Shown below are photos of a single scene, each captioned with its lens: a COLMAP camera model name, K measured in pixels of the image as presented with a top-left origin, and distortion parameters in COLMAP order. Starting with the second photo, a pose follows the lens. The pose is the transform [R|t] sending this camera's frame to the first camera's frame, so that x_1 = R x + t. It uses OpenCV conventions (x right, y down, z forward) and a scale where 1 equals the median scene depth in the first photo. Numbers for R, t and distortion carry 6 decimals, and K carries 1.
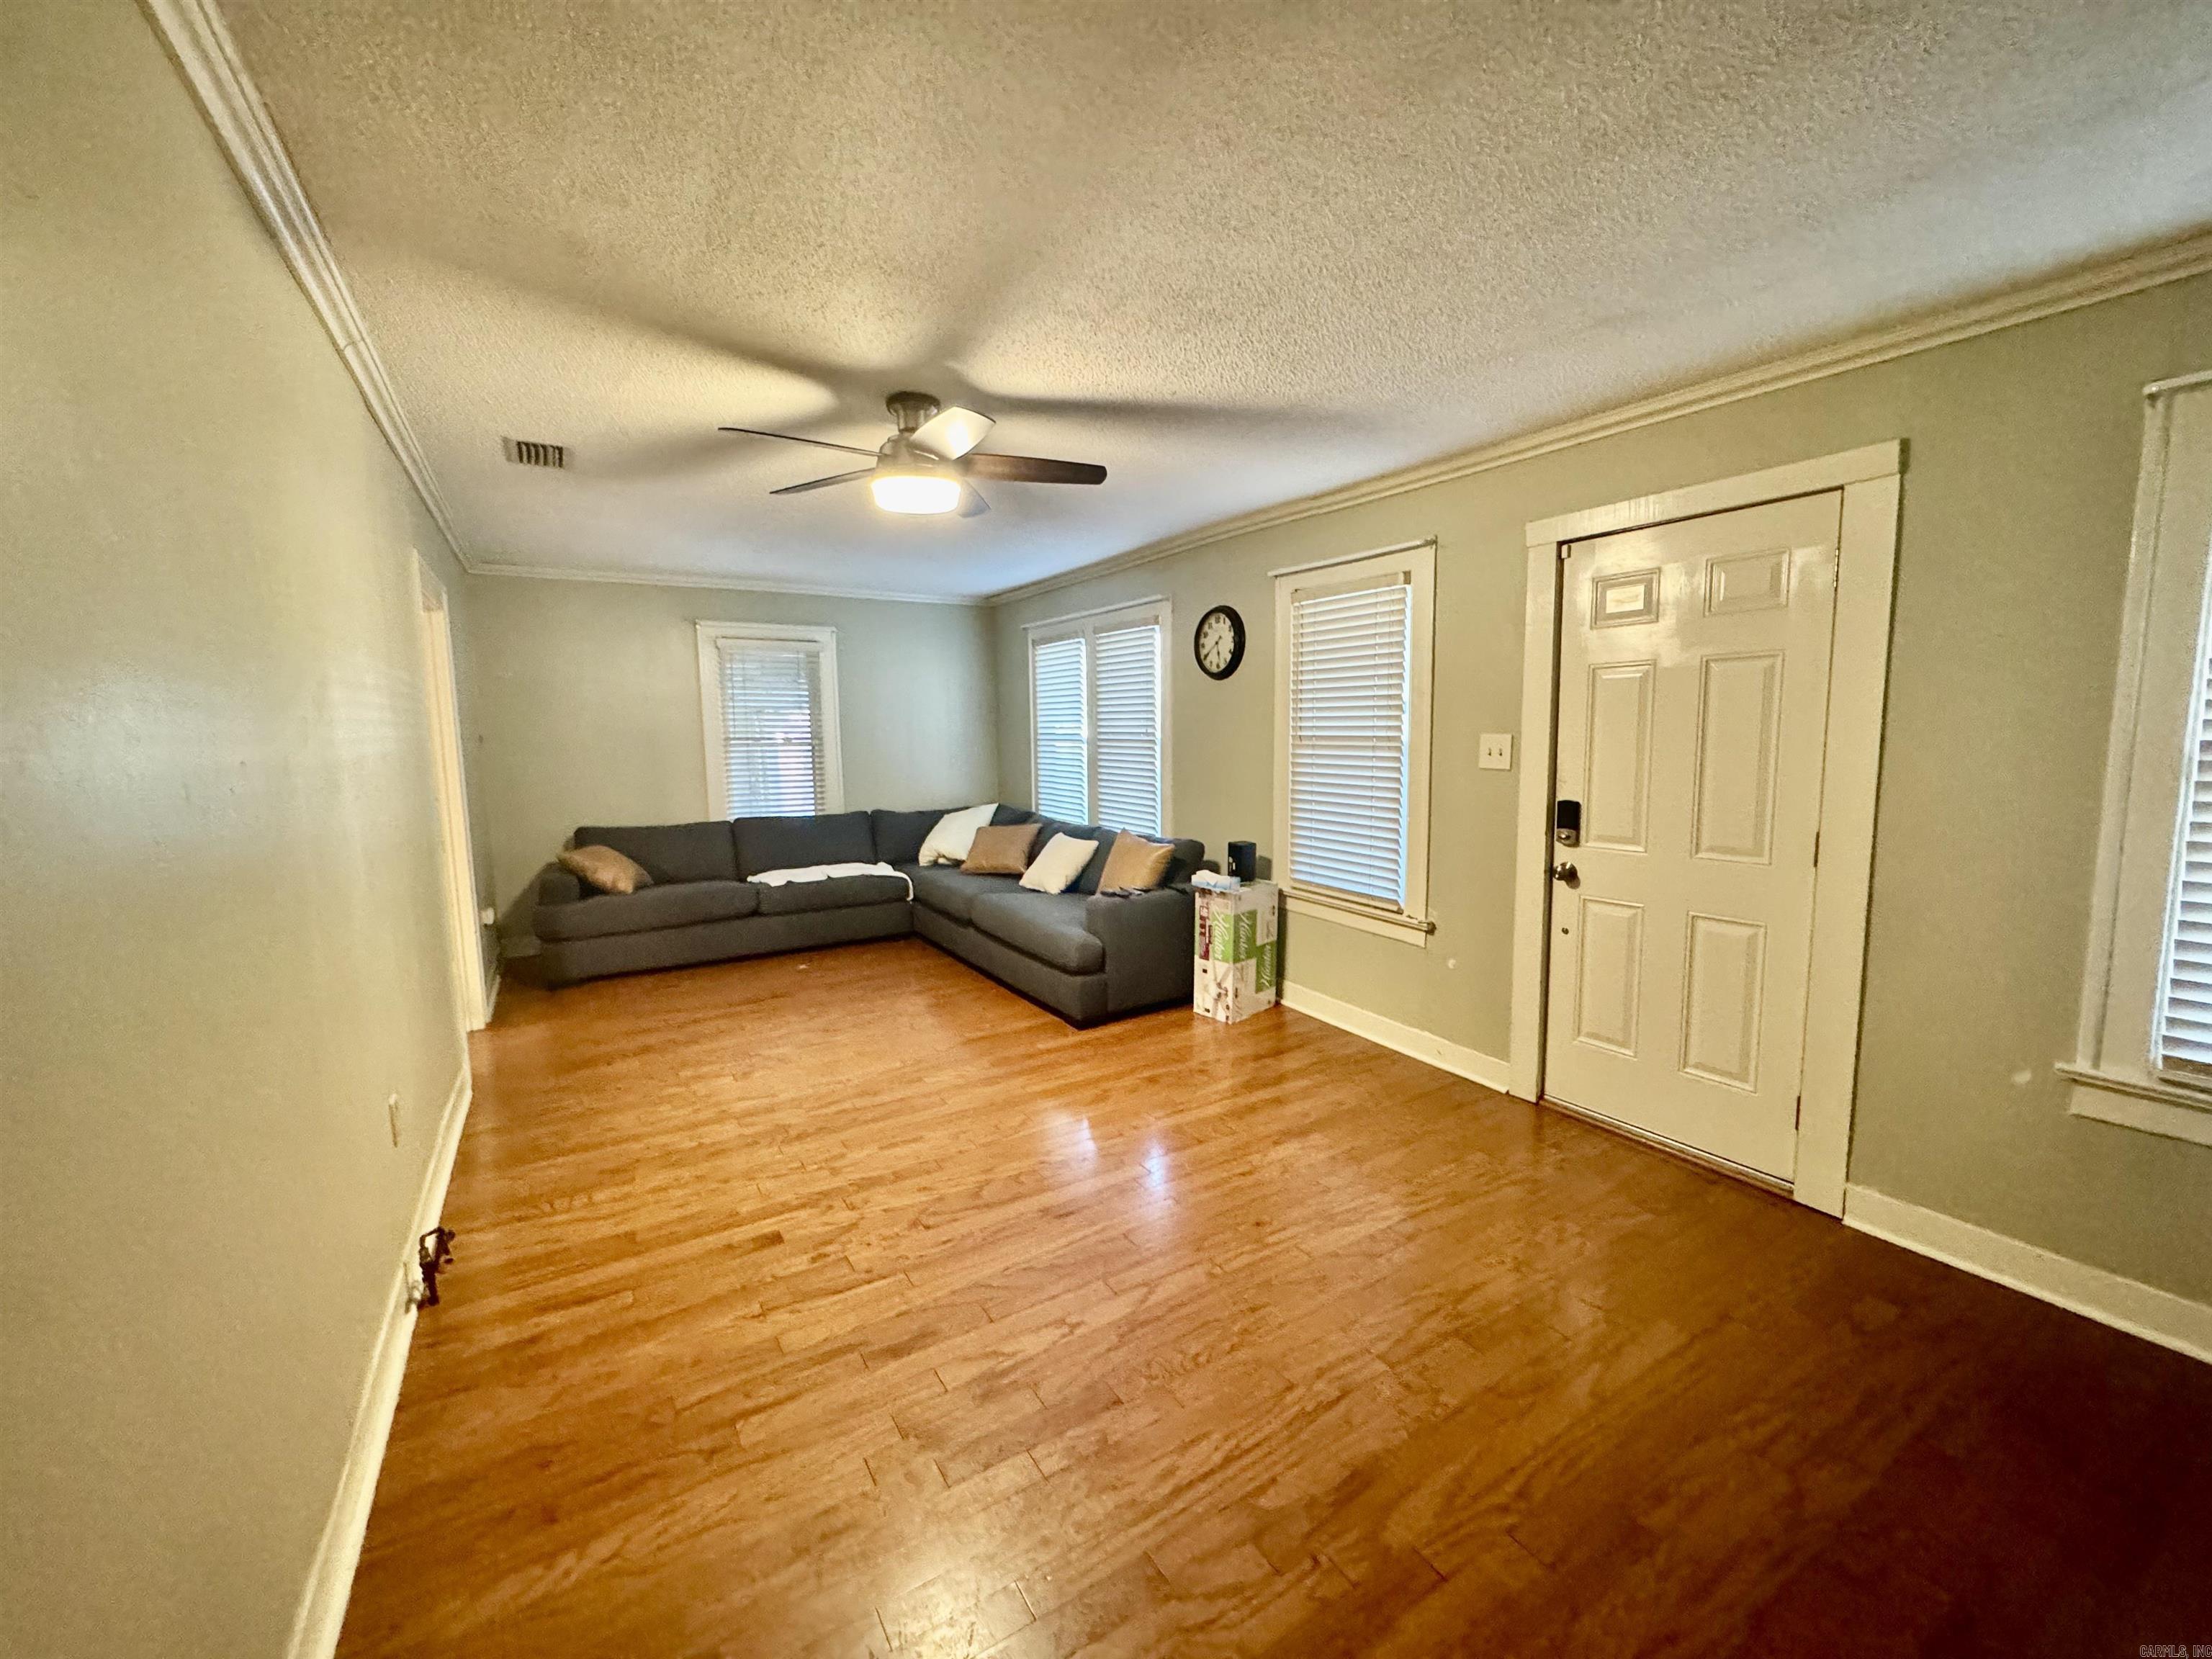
lens RADIAL K [[893.4, 0, 1106.0], [0, 893.4, 829.5], [0, 0, 1]] dist [-0.000583, -0.000110]
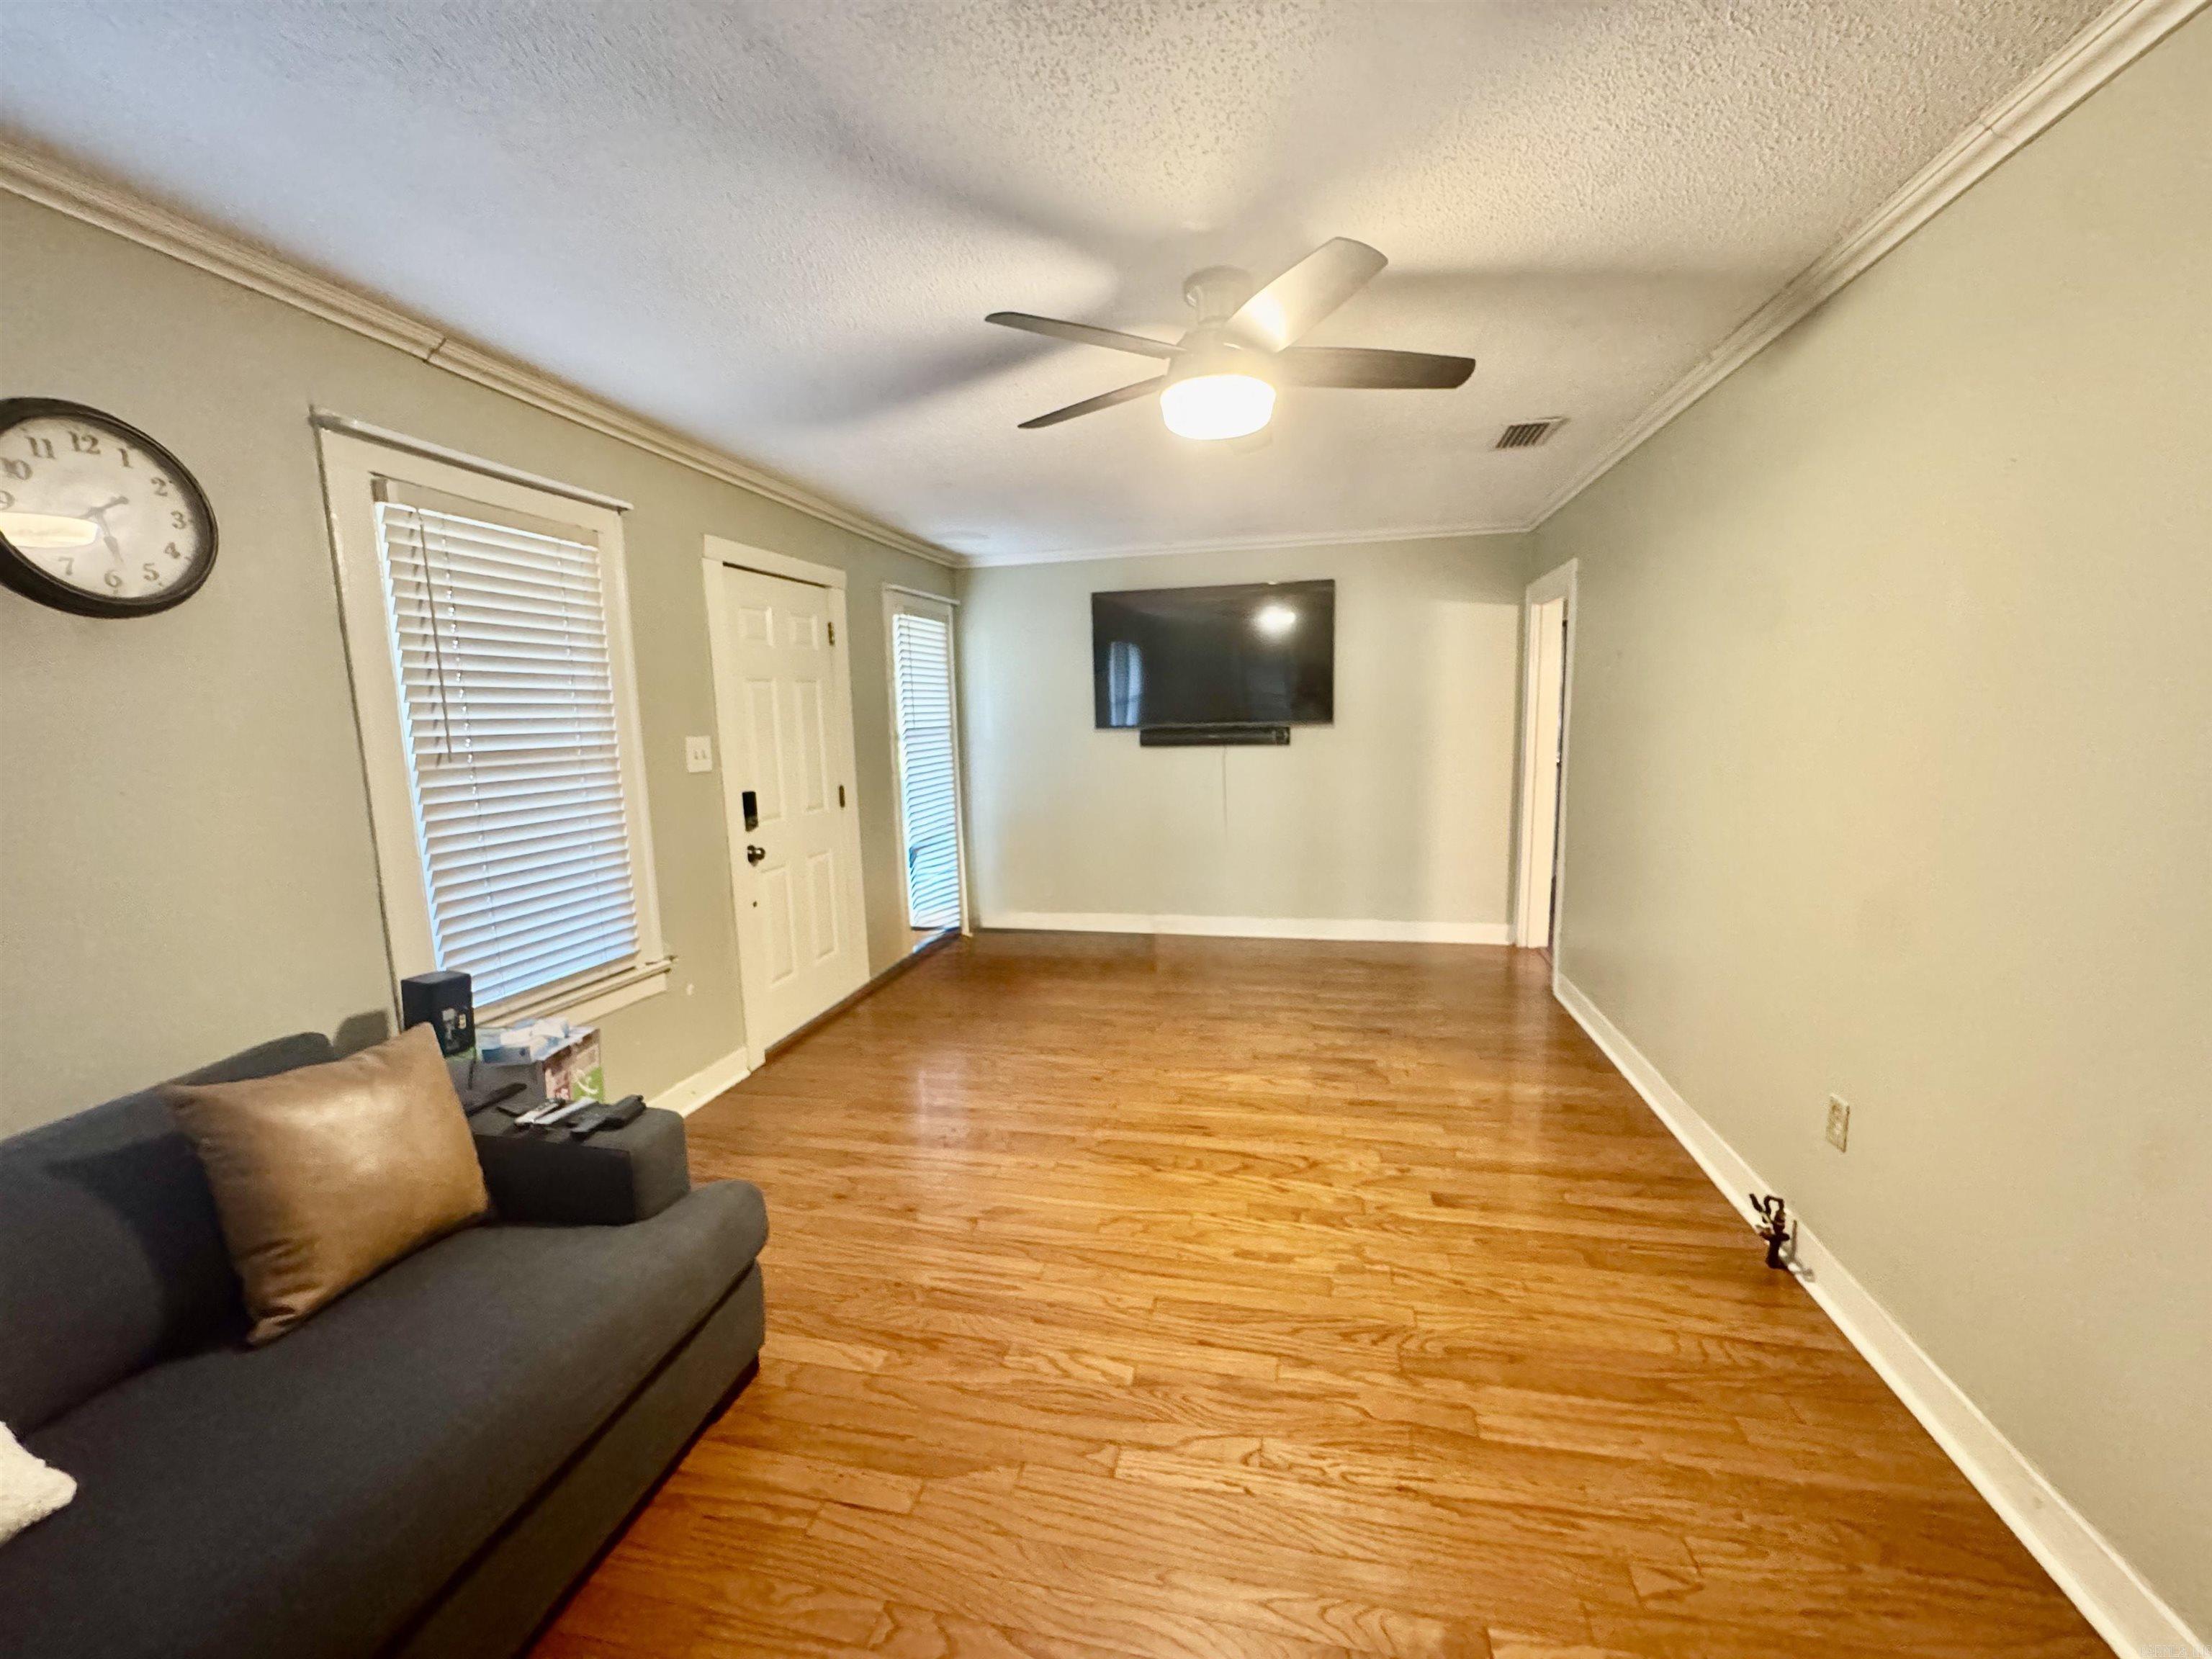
lens RADIAL K [[893.4, 0, 1106.0], [0, 893.4, 829.5], [0, 0, 1]] dist [-0.000583, -0.000110]
pose [[-0.719531, -0.067010, 0.691220, -0.626756], [0.109476, 0.971943, 0.208186, -0.176825], [-0.685777, 0.225468, -0.692007, 1.514585]]
